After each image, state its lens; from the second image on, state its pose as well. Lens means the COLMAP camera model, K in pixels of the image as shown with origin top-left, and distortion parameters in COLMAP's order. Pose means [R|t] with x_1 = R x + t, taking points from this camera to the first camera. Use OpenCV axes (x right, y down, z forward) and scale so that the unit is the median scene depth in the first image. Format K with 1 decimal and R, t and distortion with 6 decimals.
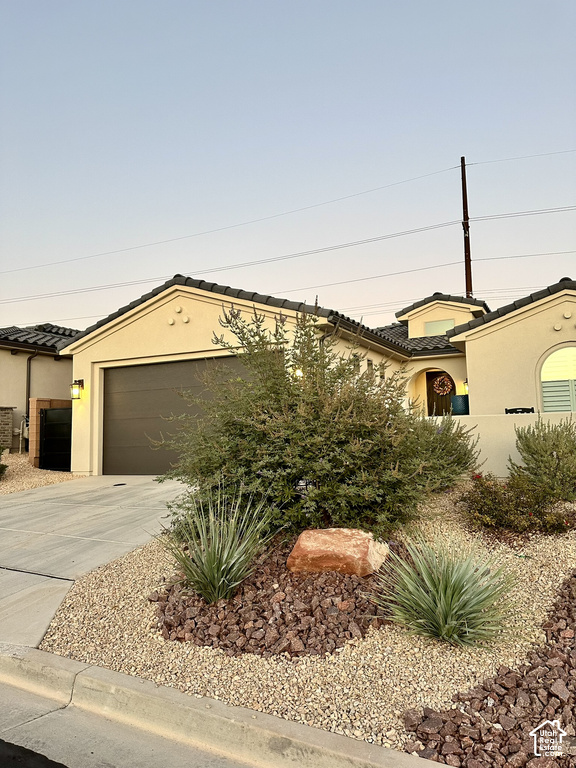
lens RADIAL K [[535.3, 0, 293.4], [0, 535.3, 381.3], [0, 0, 1]] dist [0.067892, -0.080264]
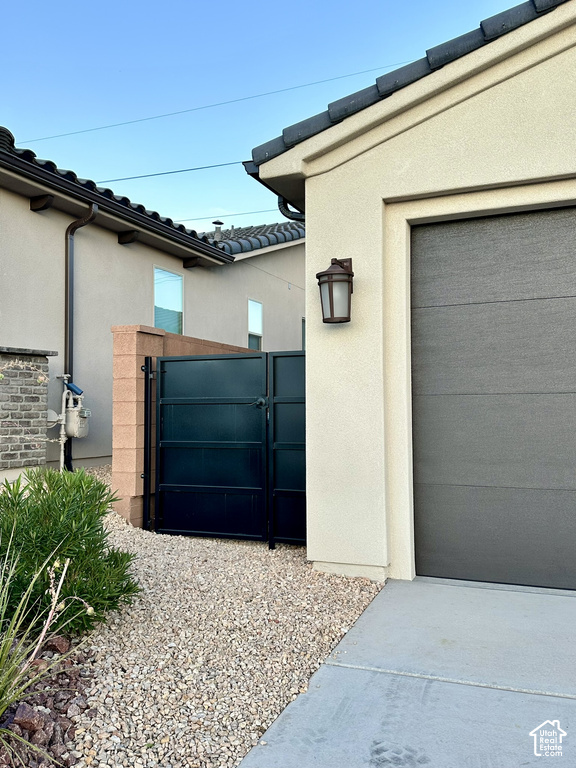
lens RADIAL K [[691.0, 0, 291.0], [0, 691.0, 384.2], [0, 0, 1]] dist [-0.008662, -0.003631]
pose [[0.997731, 0.022722, 0.063377, -0.916034], [-0.026067, 0.998283, 0.052464, 0.097512], [-0.062076, -0.053997, 0.996610, 1.271223]]
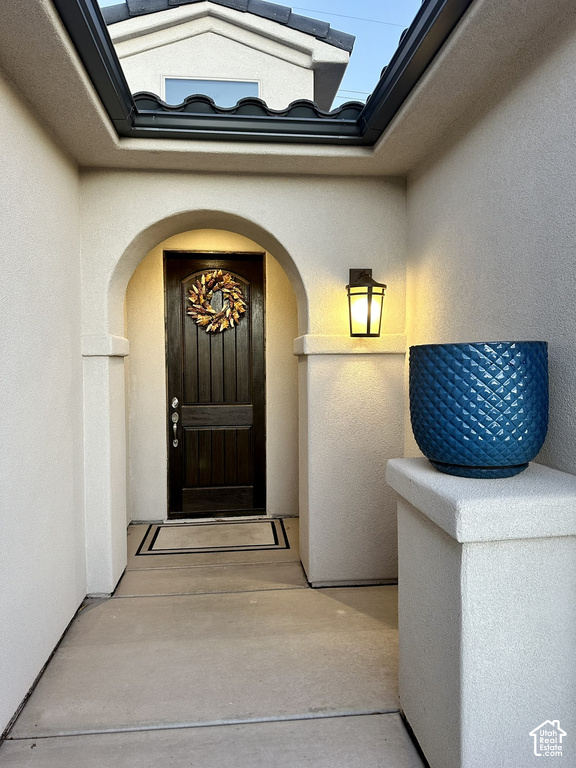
lens RADIAL K [[535.3, 0, 282.8], [0, 535.3, 386.2], [0, 0, 1]] dist [0.067892, -0.080264]
pose [[0.843148, -0.006847, 0.537638, 0.378457], [-0.064572, 0.991393, 0.113889, 0.052138], [-0.533791, -0.130741, 0.835449, 1.894071]]
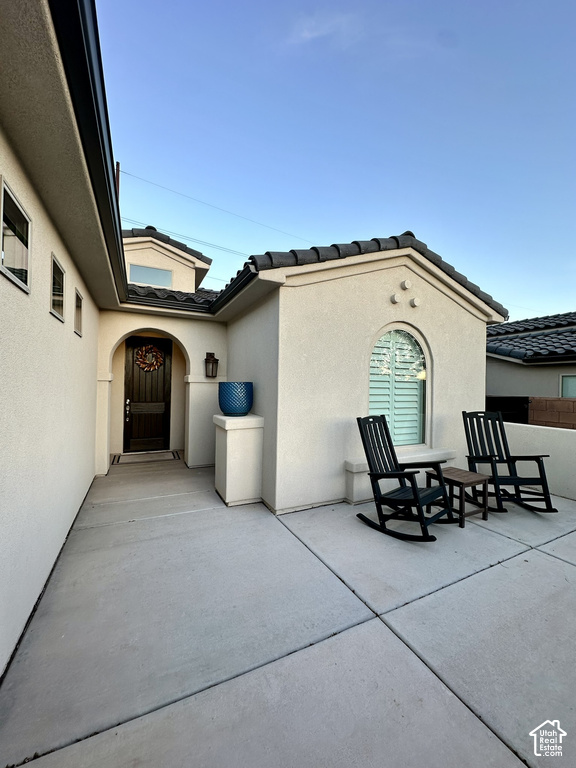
lens RADIAL K [[304.9, 0, 286.8], [0, 304.9, 385.8], [0, 0, 1]] dist [-0.001838, -0.000001]
pose [[0.606336, 0.035994, 0.794394, 0.167687], [-0.110259, 0.993131, 0.039158, 0.024545], [-0.787528, -0.111332, 0.606140, 1.590411]]
